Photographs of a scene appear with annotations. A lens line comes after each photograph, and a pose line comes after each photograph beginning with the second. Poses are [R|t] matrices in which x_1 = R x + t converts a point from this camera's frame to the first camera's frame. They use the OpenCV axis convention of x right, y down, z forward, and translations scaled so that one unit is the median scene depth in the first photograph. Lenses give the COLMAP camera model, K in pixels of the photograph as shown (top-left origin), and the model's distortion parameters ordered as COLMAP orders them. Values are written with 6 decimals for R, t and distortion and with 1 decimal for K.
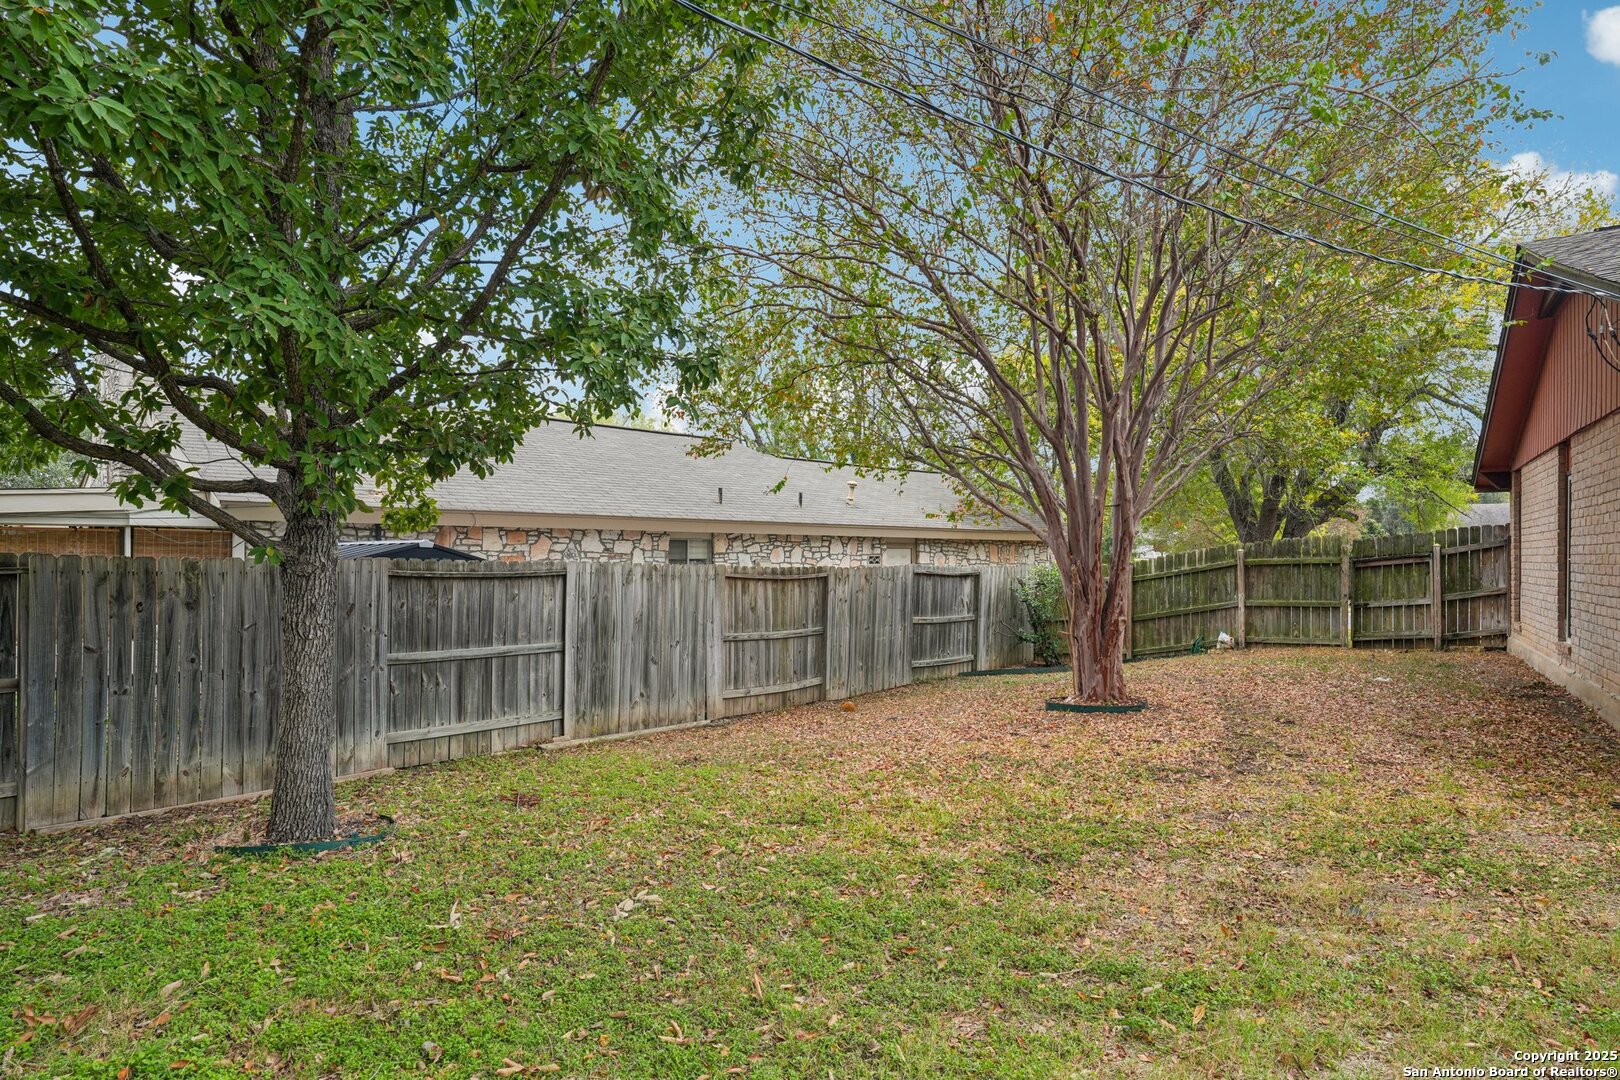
lens RADIAL K [[999.7, 0, 808.9], [0, 999.7, 543.0], [0, 0, 1]] dist [-0.001993, -0.000299]
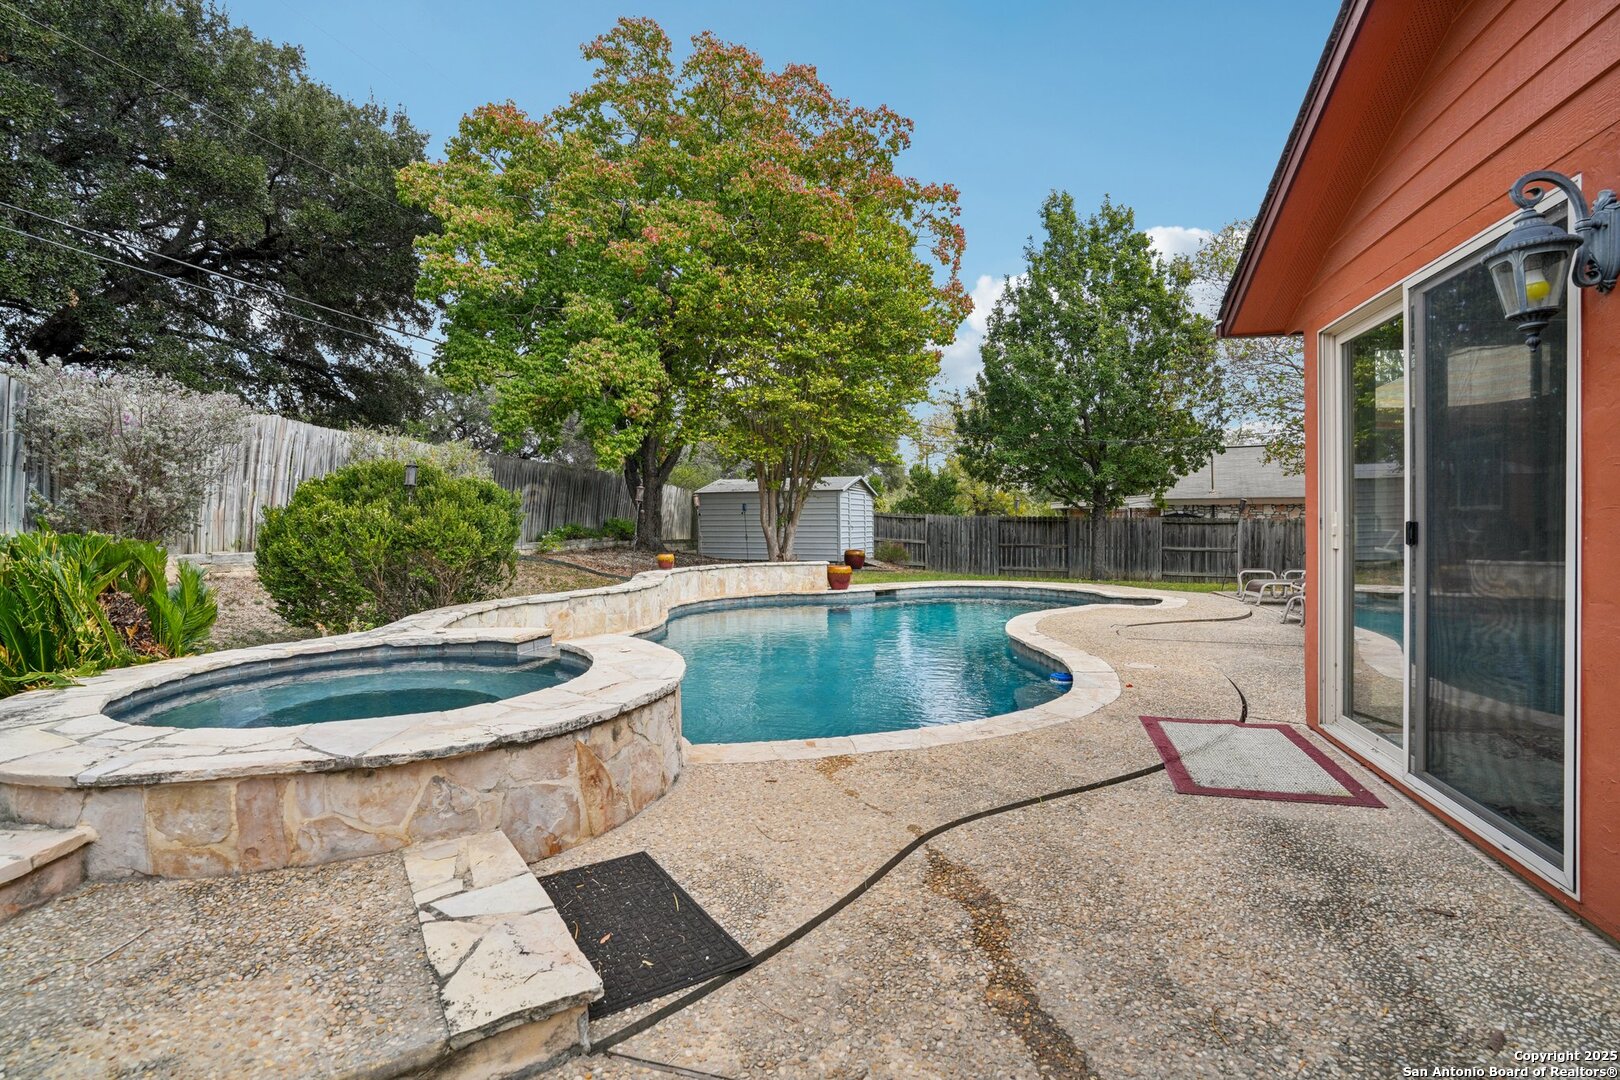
lens RADIAL K [[752.9, 0, 809.3], [0, 752.9, 533.4], [0, 0, 1]] dist [-0.027711, -0.000169]
pose [[0.469173, 0.001872, -0.883104, 1.057052], [0.018951, 0.999746, 0.012187, 0.014995], [0.882903, -0.022453, 0.469018, -1.025293]]
